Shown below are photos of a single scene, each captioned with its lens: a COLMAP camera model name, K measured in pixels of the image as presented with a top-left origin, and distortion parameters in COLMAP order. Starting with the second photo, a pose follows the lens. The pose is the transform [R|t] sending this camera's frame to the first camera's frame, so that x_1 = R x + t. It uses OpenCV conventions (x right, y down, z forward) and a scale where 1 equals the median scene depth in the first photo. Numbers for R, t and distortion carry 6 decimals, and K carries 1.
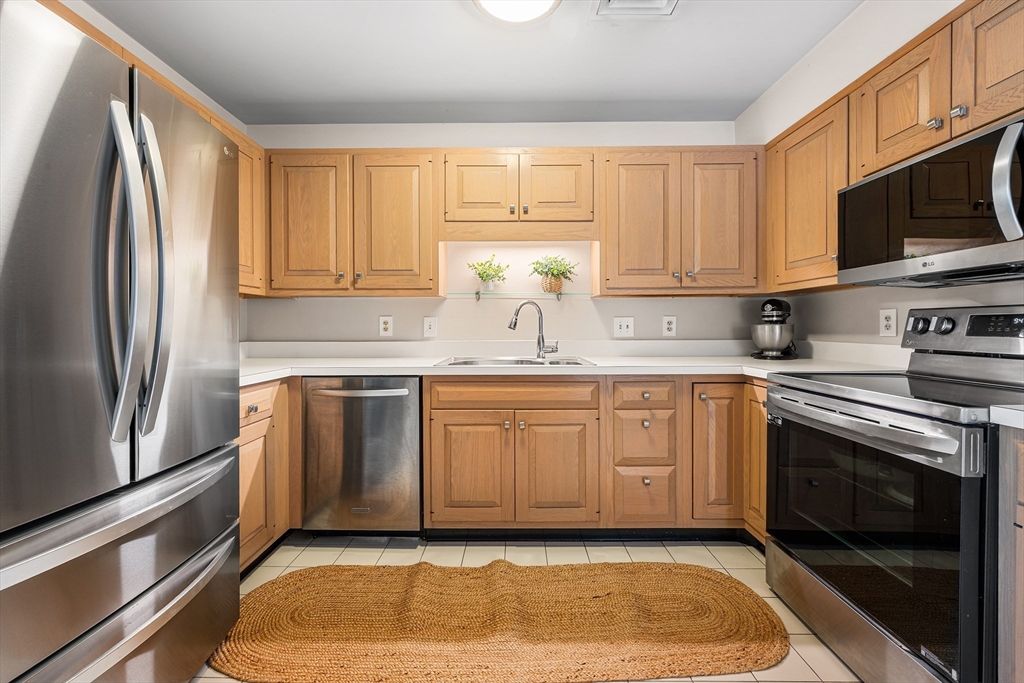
lens RADIAL K [[411.1, 0, 511.7], [0, 411.1, 329.4], [0, 0, 1]] dist [-0.002848, -0.000109]
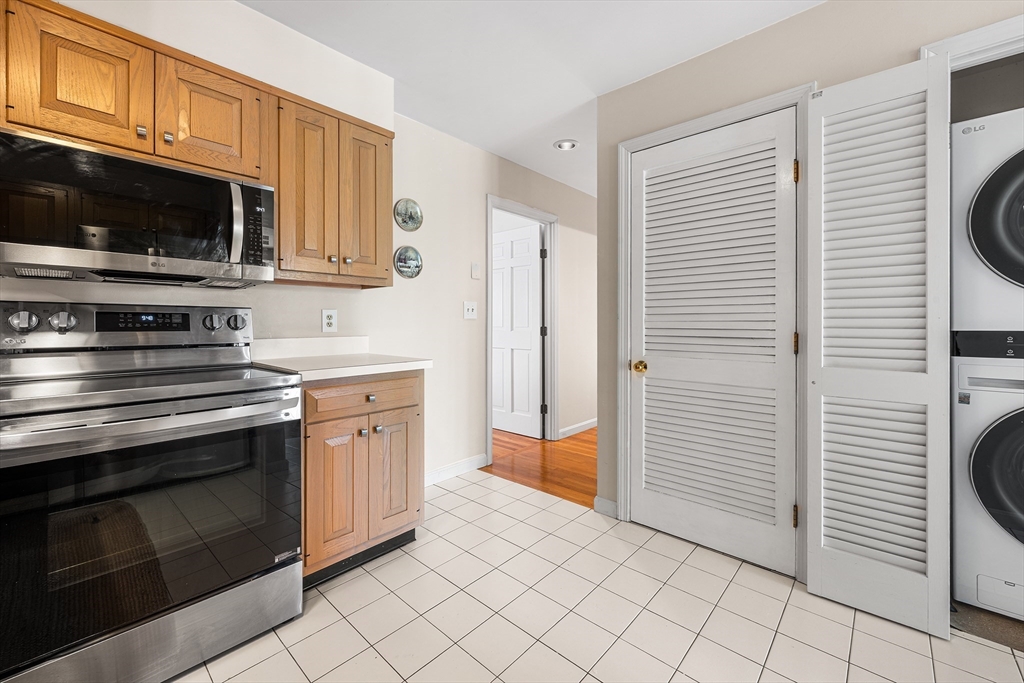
lens RADIAL K [[411.1, 0, 508.4], [0, 411.1, 320.6], [0, 0, 1]] dist [-0.002848, -0.000109]
pose [[-0.741597, 0.004486, 0.670831, -0.259403], [0.003295, 0.999990, -0.003044, -0.003712], [-0.670838, -0.000047, -0.741604, 0.782445]]
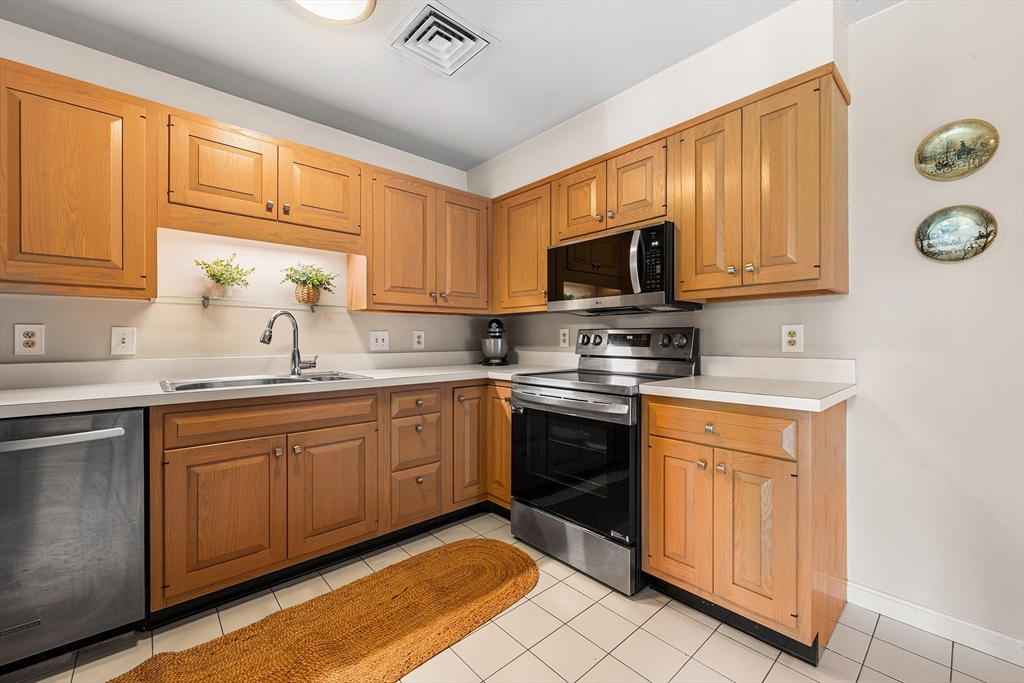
lens RADIAL K [[411.1, 0, 512.8], [0, 411.1, 338.5], [0, 0, 1]] dist [-0.002848, -0.000109]
pose [[0.738570, 0.002818, 0.674171, -0.230928], [0.002965, 0.999968, -0.007429, -0.002981], [-0.674170, 0.007486, 0.738538, 0.010056]]
